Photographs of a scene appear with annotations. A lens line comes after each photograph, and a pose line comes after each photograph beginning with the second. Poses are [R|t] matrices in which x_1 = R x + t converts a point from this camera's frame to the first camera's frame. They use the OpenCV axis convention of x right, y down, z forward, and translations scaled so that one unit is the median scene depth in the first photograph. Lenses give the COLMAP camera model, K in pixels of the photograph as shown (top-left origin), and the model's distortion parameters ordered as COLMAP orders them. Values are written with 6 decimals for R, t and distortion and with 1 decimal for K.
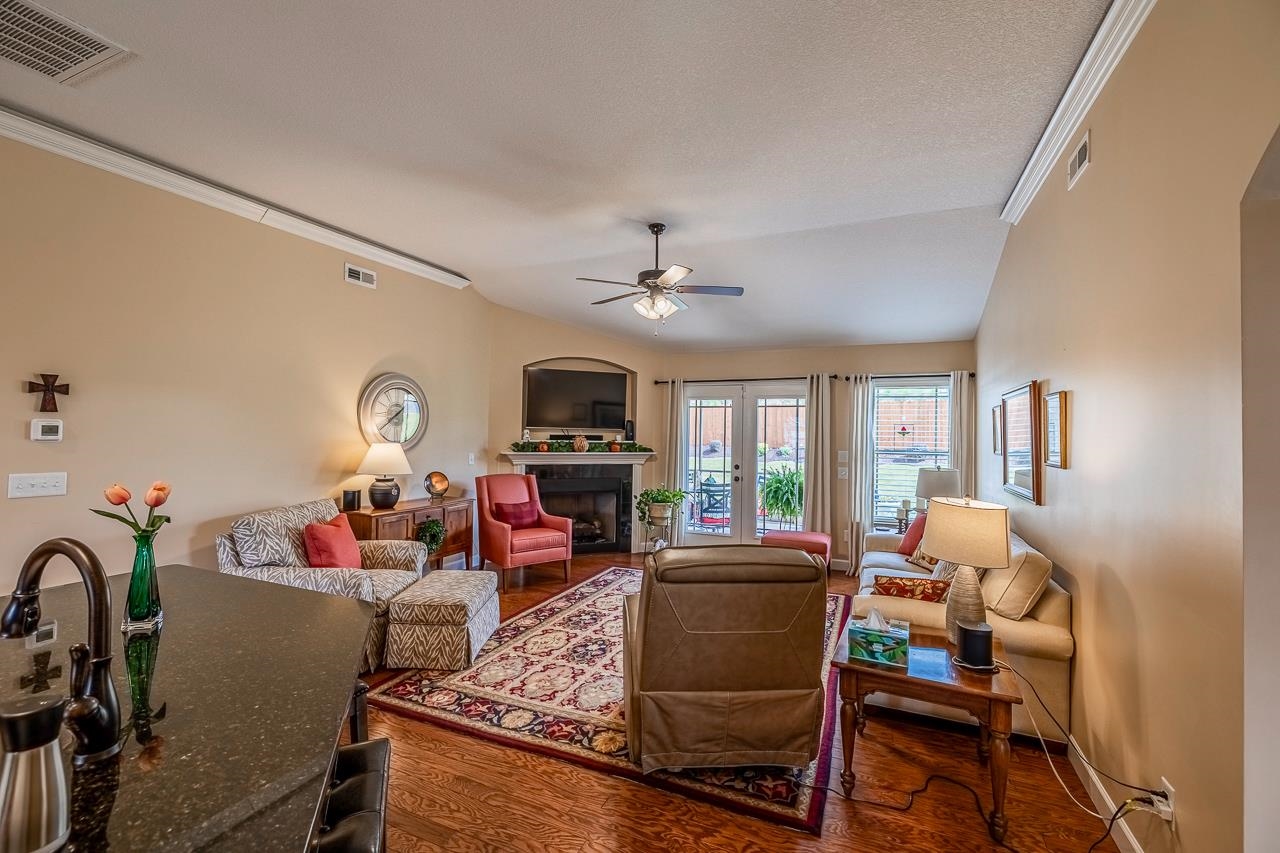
lens RADIAL K [[553.5, 0, 639.4], [0, 553.5, 423.2], [0, 0, 1]] dist [-0.000541, -0.000048]
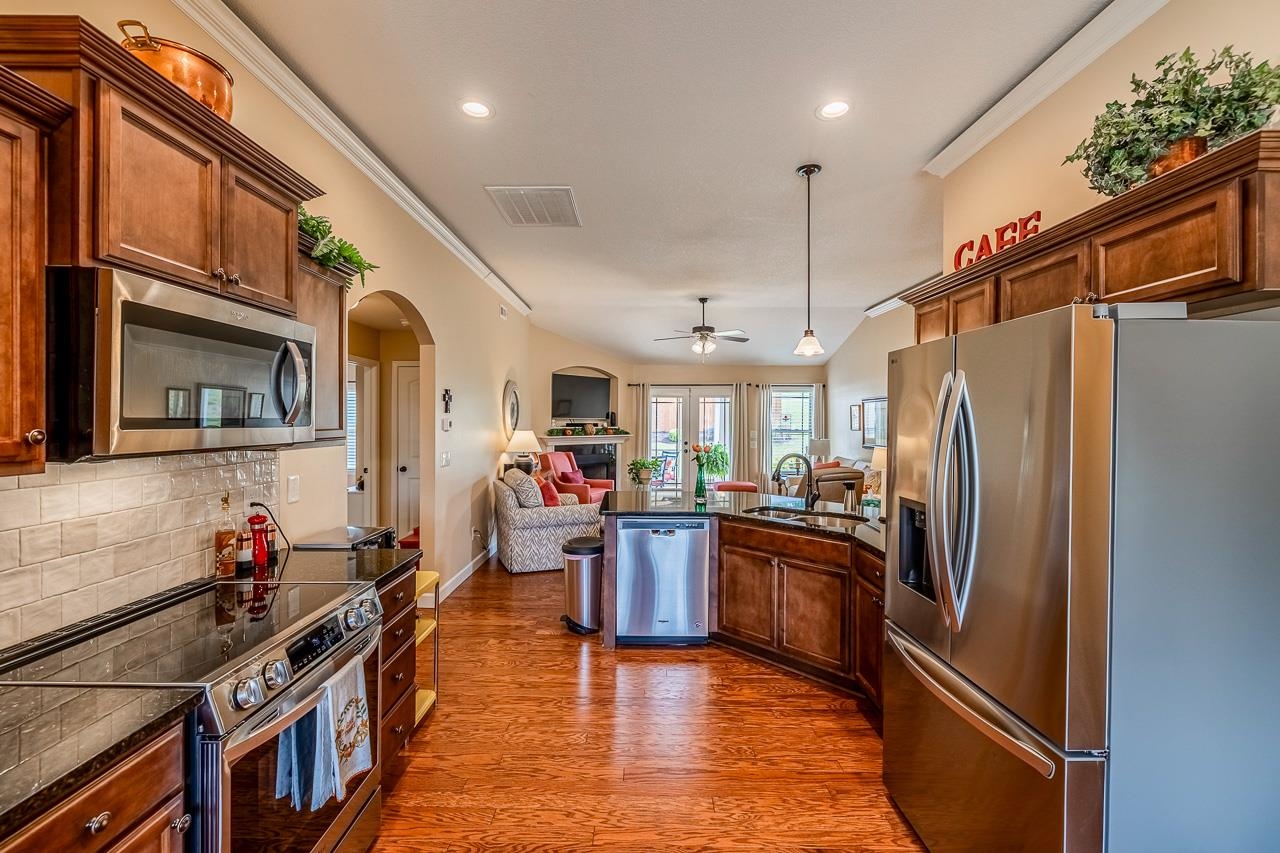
lens RADIAL K [[553.5, 0, 638.8], [0, 553.5, 424.0], [0, 0, 1]] dist [-0.000541, -0.000048]
pose [[0.909433, -0.013915, 0.415617, -0.574832], [0.002525, 0.999606, 0.027941, -0.014383], [-0.415842, -0.024361, 0.909111, -0.311598]]
